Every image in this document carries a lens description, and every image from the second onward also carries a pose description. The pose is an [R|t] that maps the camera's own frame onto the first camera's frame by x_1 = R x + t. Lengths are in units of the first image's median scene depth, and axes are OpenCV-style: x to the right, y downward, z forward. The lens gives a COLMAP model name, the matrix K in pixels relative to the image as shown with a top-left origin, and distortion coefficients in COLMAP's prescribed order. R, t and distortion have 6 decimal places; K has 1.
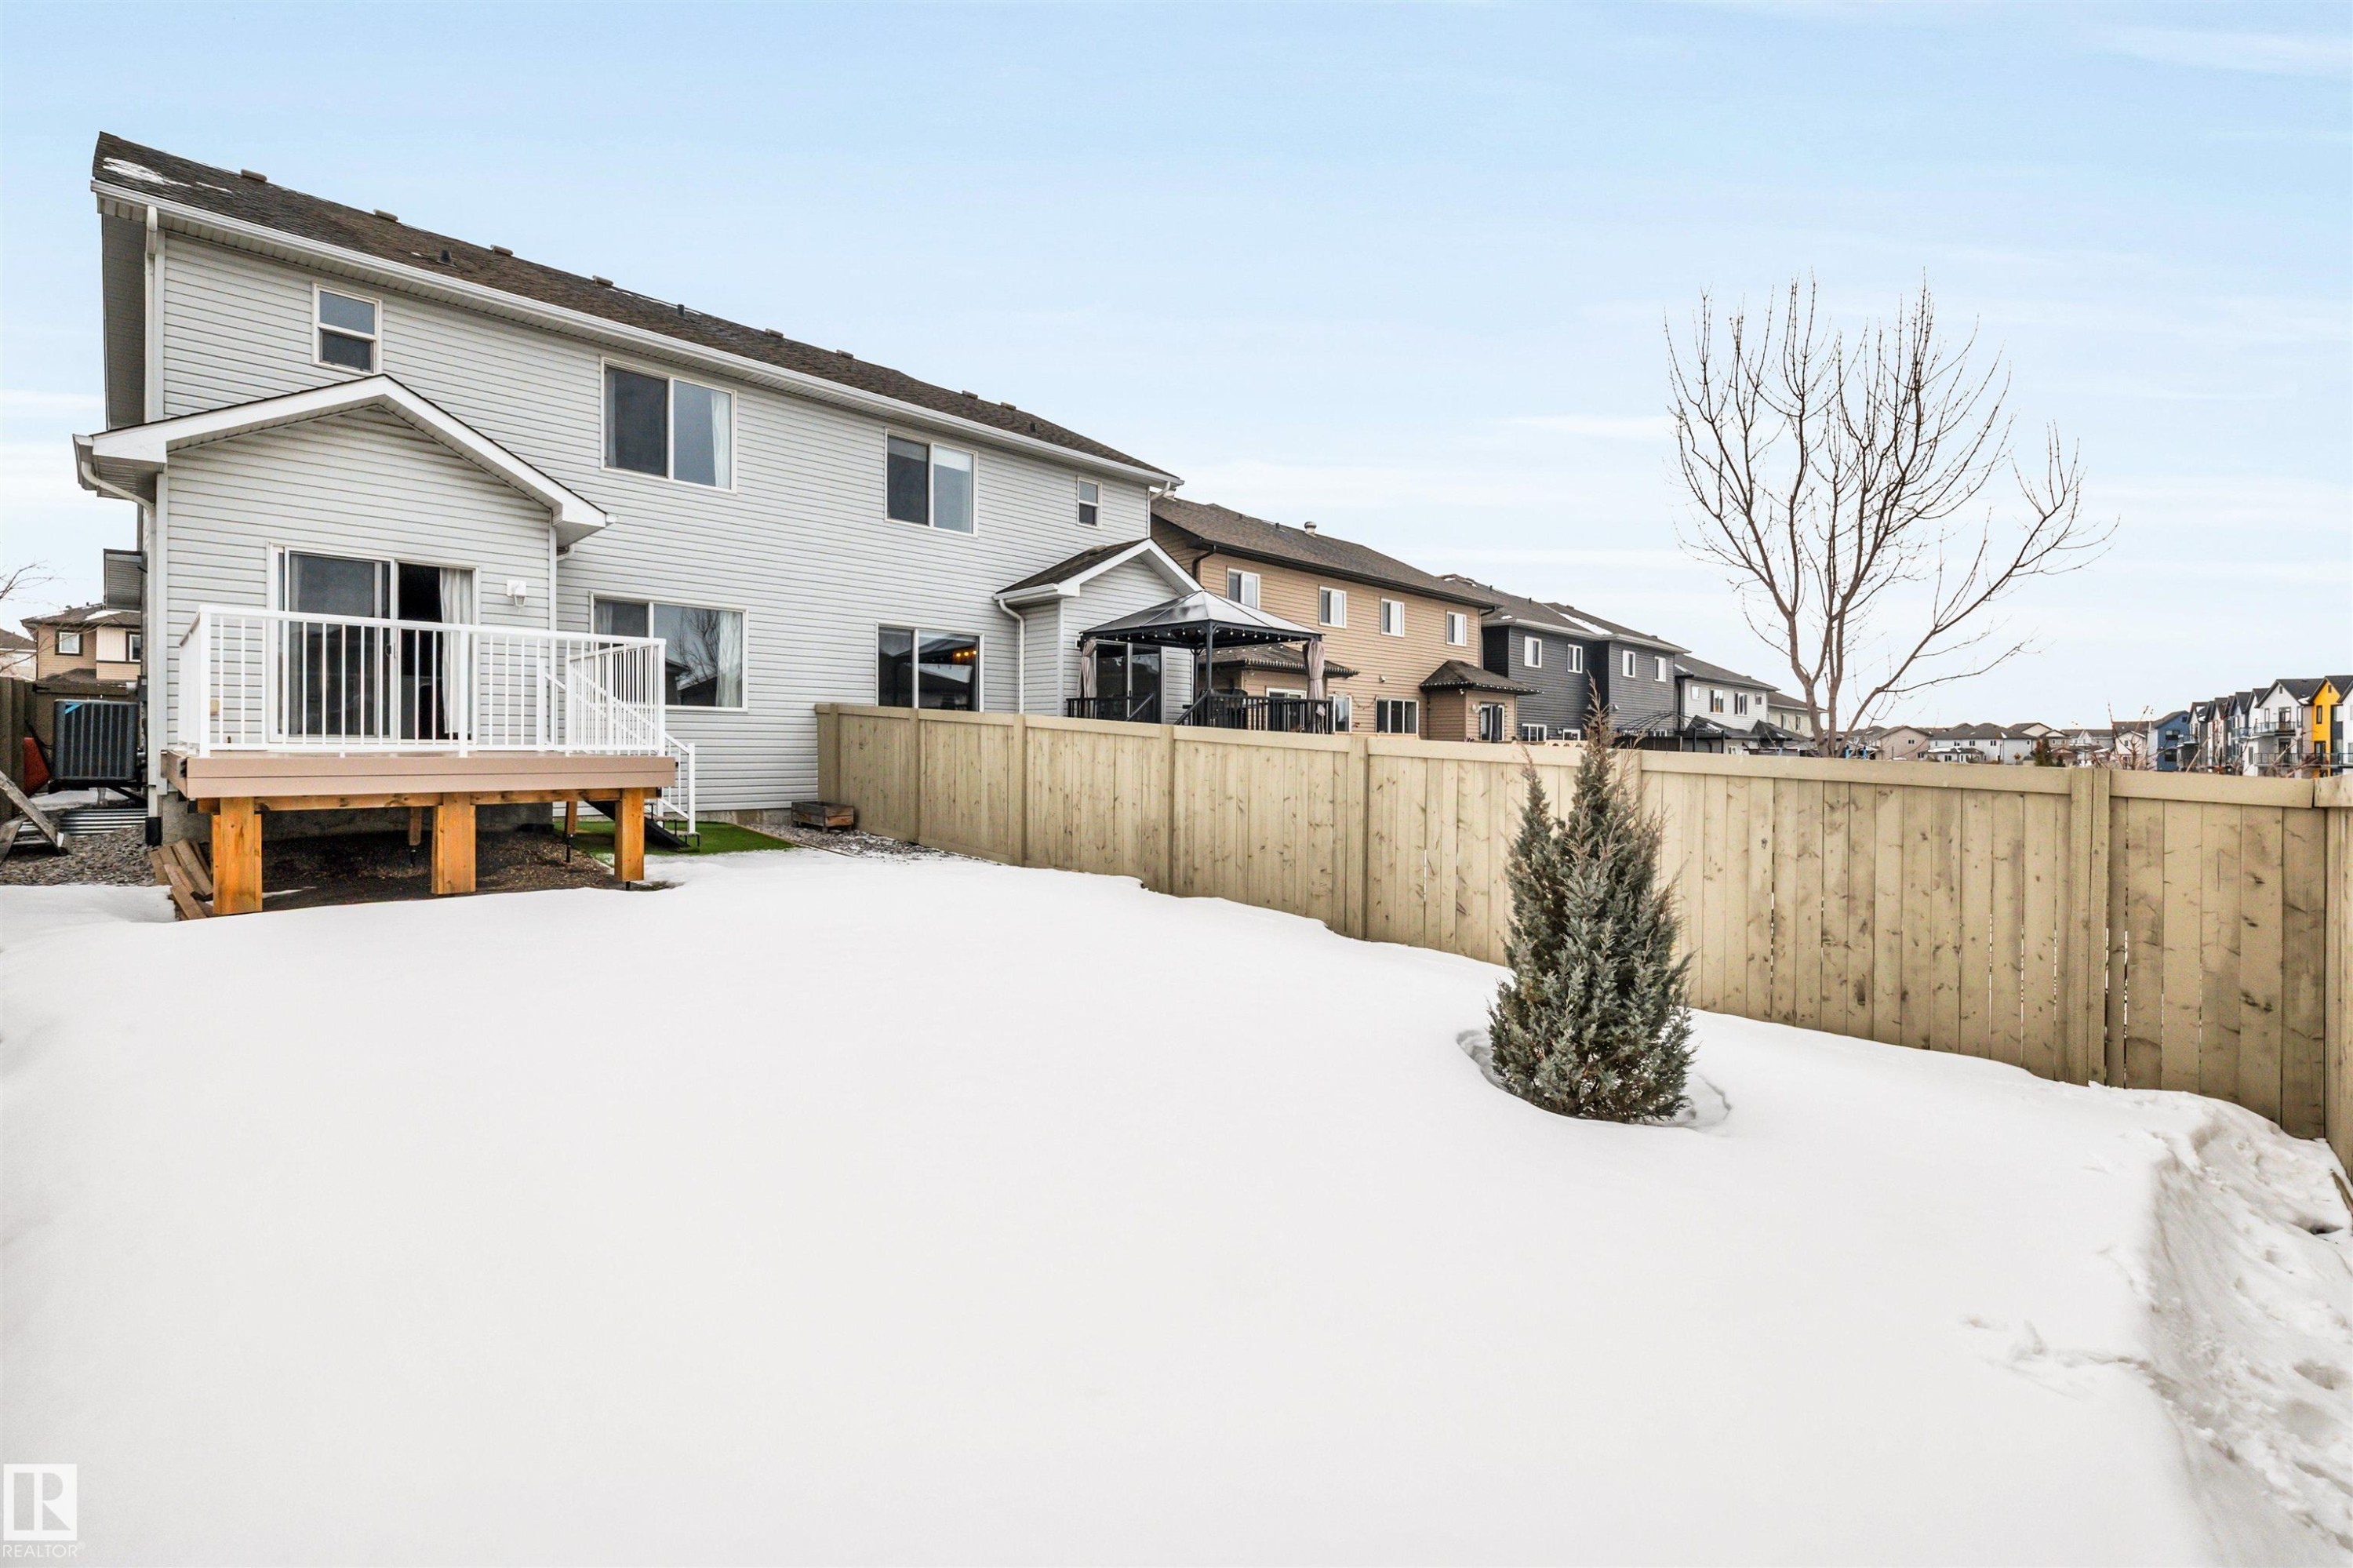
lens RADIAL K [[1068.8, 0, 1193.6], [0, 1068.8, 767.5], [0, 0, 1]] dist [0.011222, 0.000240]
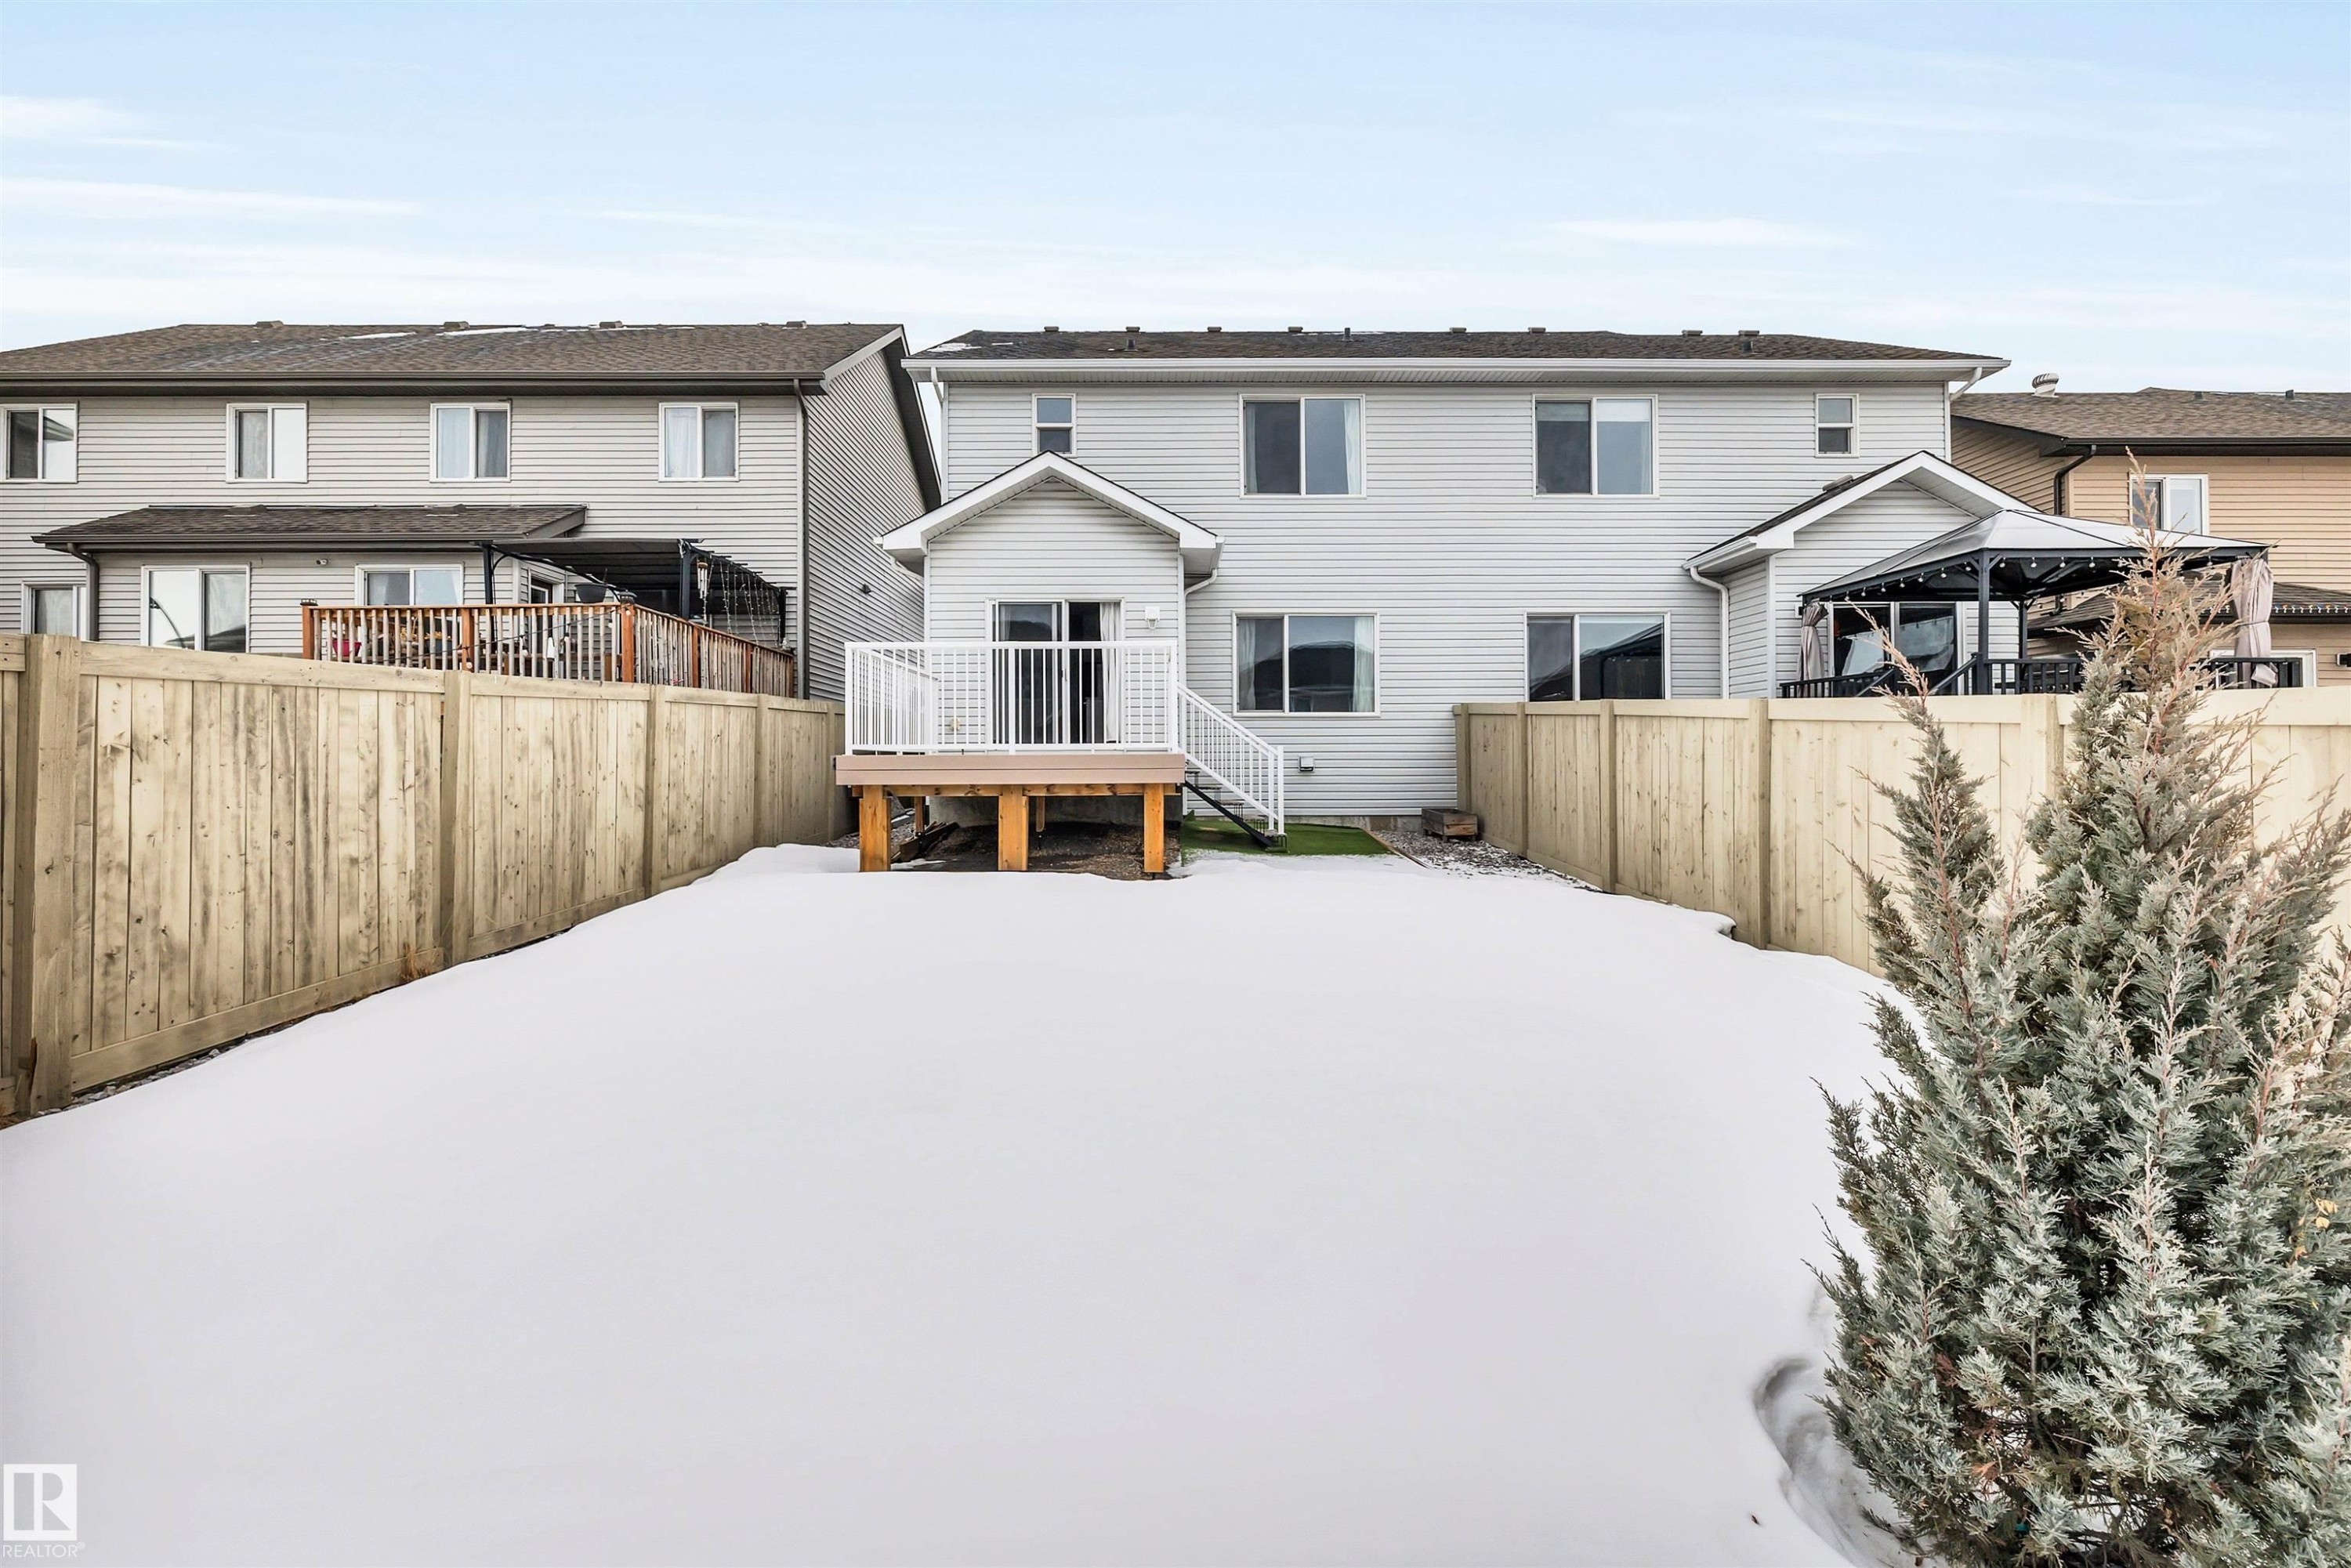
lens RADIAL K [[1067.8, 0, 1189.1], [0, 1067.8, 766.0], [0, 0, 1]] dist [0.011222, 0.000240]
pose [[0.691495, -0.012092, -0.722280, 0.179969], [-0.005035, 0.999755, -0.021557, 0.016840], [0.722363, 0.018543, 0.691265, 0.207777]]
